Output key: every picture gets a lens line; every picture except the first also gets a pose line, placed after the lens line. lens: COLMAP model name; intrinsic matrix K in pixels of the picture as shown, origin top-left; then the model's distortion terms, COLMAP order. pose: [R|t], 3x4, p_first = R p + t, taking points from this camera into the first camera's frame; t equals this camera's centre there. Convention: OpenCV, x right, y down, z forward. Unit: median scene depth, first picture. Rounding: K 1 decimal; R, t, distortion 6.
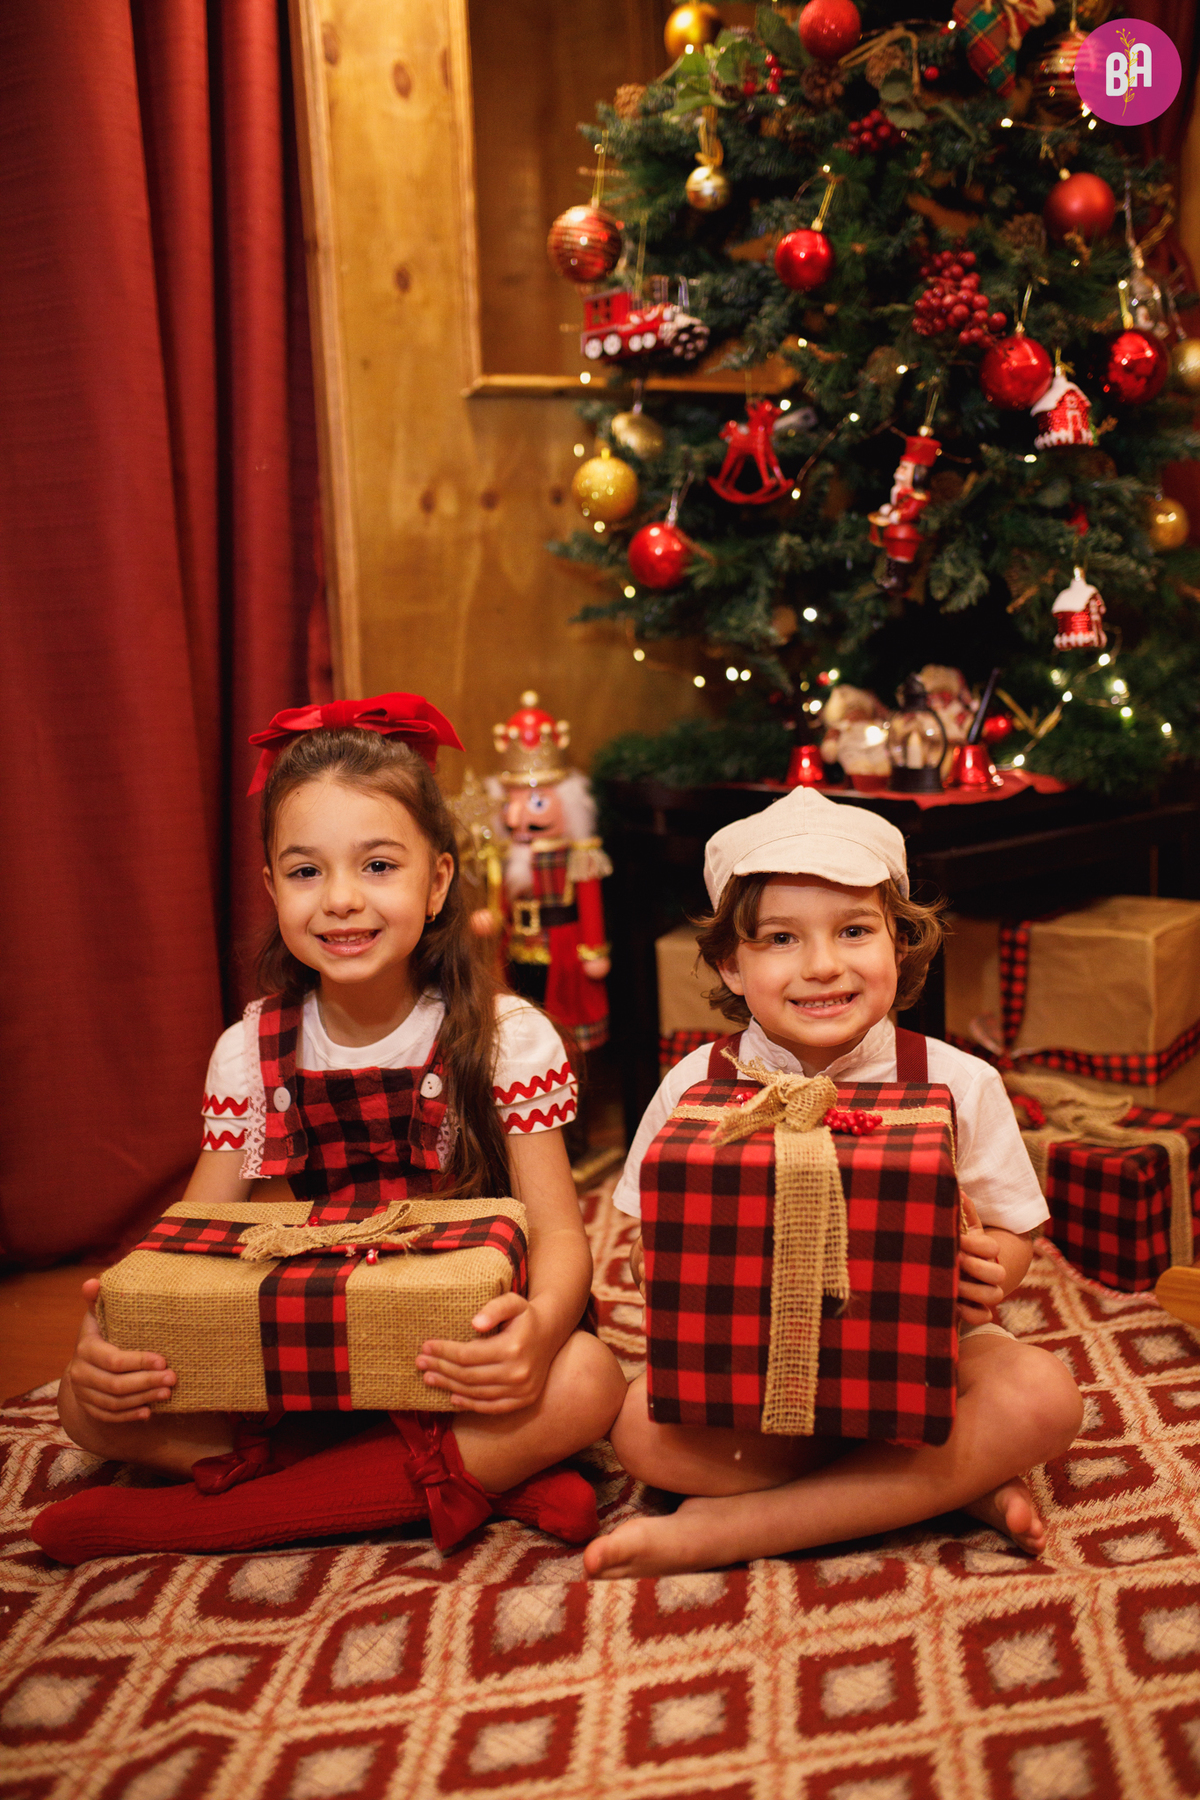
lens RADIAL K [[1709.3, 0, 600.0], [0, 1709.3, 900.0], [0, 0, 1]] dist [-0.053918, 0.102373]
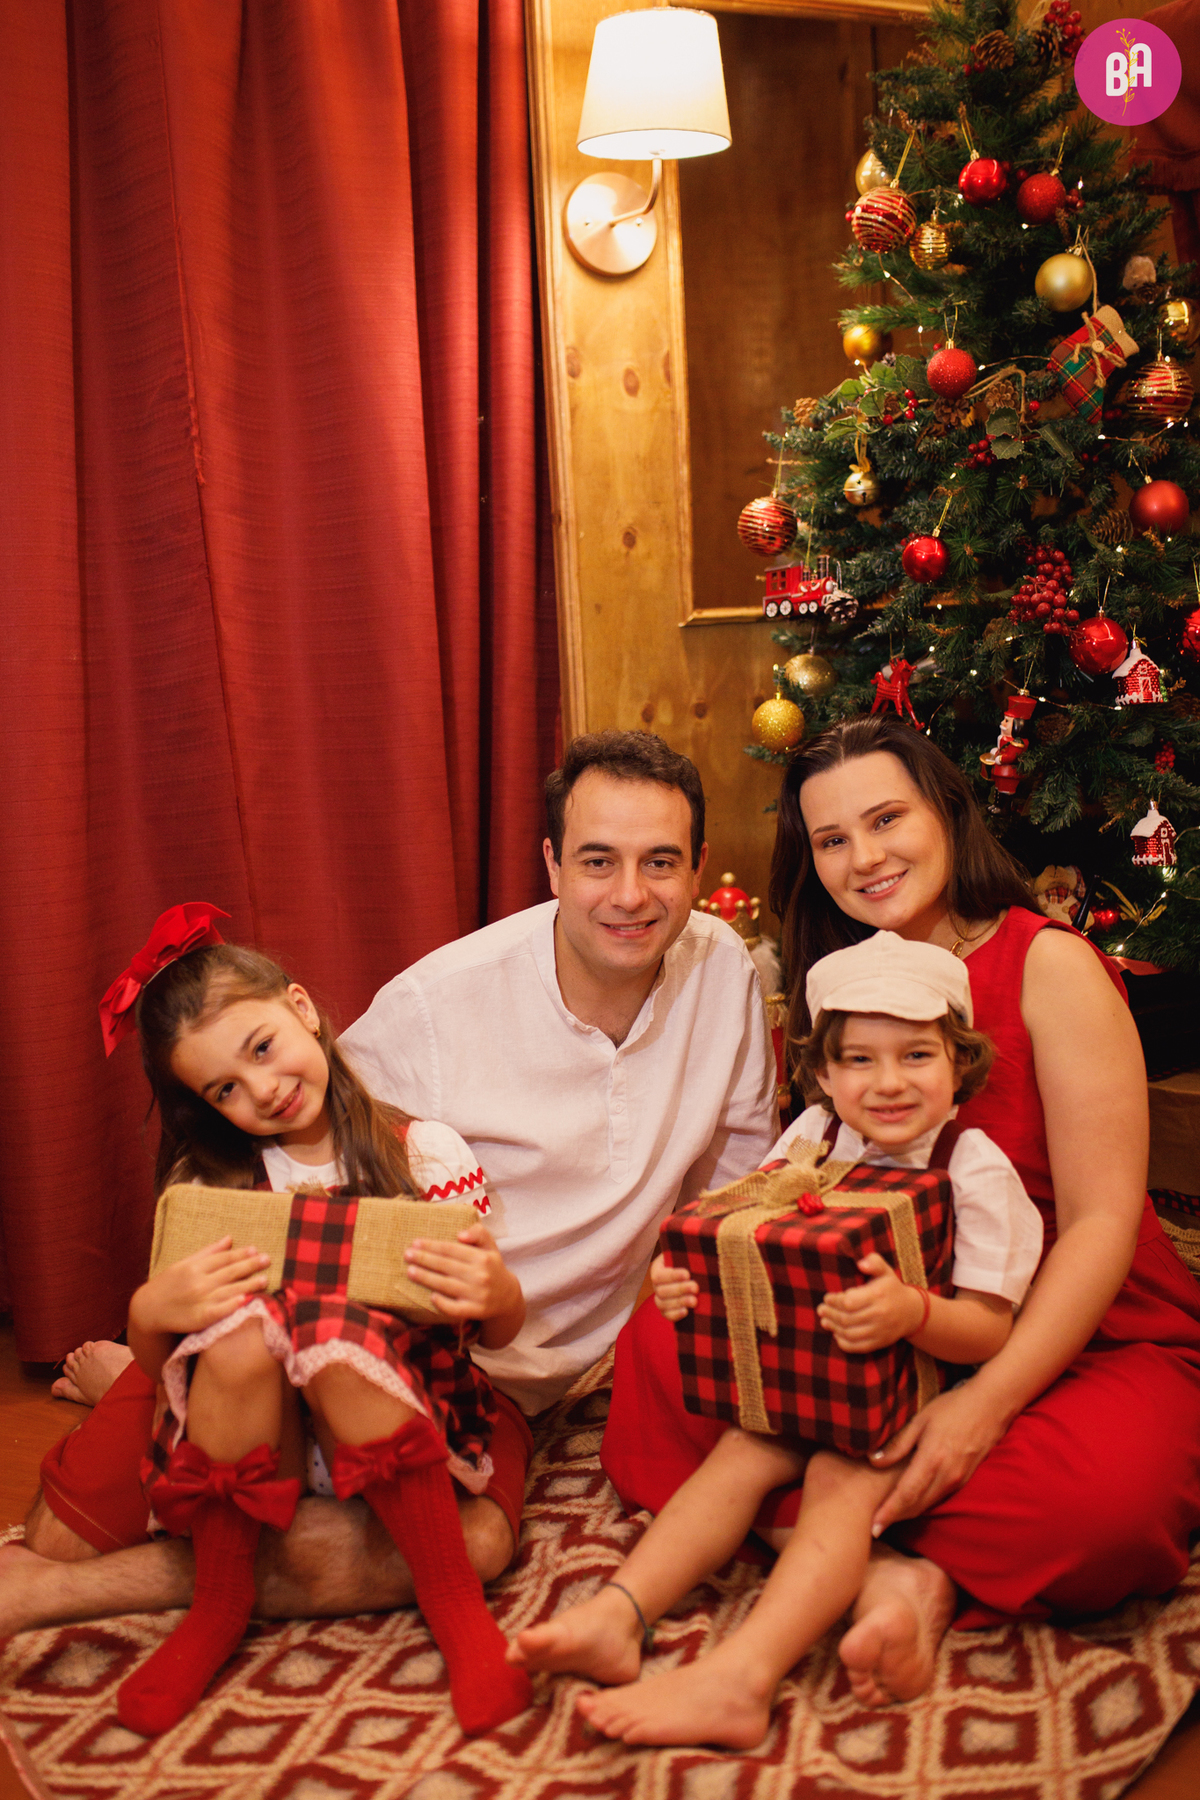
lens RADIAL K [[1846.8, 0, 554.5], [0, 1846.8, 907.4], [0, 0, 1]] dist [-0.045977, 0.035656]
pose [[0.978916, 0.019405, -0.203341, 0.122961], [-0.024822, 0.999401, -0.024124, -0.071482], [0.202751, 0.028663, 0.978811, -0.358953]]
